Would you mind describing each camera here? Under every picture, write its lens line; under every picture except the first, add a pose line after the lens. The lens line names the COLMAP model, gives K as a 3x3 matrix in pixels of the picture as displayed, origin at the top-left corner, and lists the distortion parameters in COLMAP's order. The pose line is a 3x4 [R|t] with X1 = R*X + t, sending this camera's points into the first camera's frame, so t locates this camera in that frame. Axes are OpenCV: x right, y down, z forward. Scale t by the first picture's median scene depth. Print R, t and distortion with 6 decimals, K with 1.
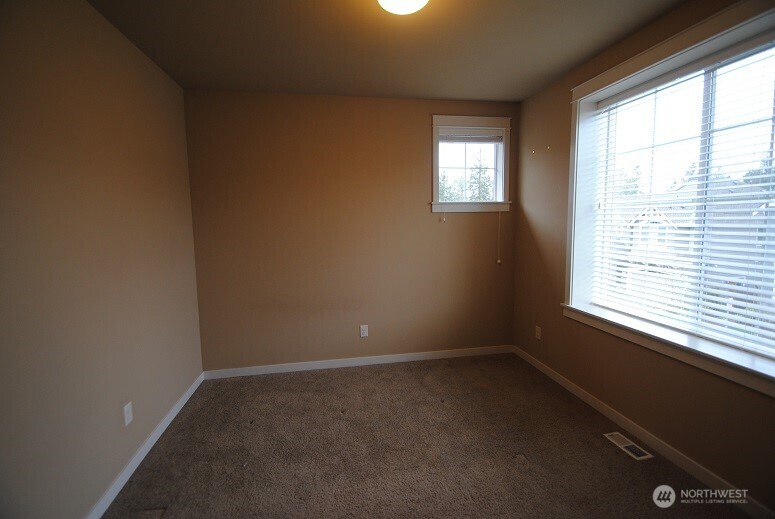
lens RADIAL K [[326.9, 0, 386.7], [0, 326.9, 255.6], [0, 0, 1]] dist [0.010372, -0.010747]
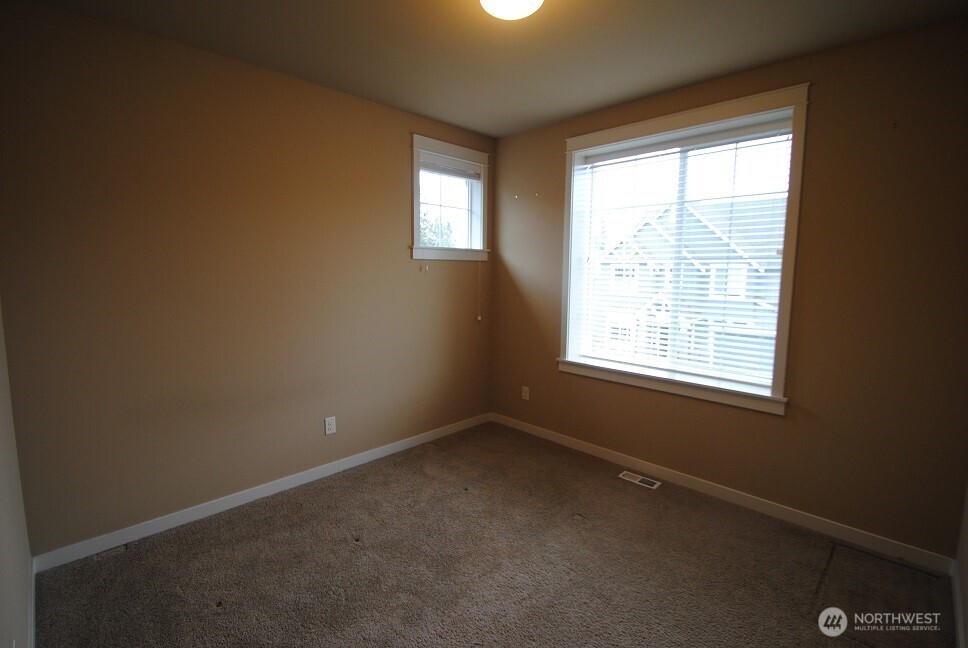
lens RADIAL K [[428.5, 0, 475.4], [0, 428.5, 316.0], [0, 0, 1]] dist [-0.000577, -0.000777]
pose [[0.829133, -0.035498, 0.557923, -0.346266], [0.033726, 0.999340, 0.013462, -0.004189], [-0.558033, 0.007655, 0.829783, 0.077559]]
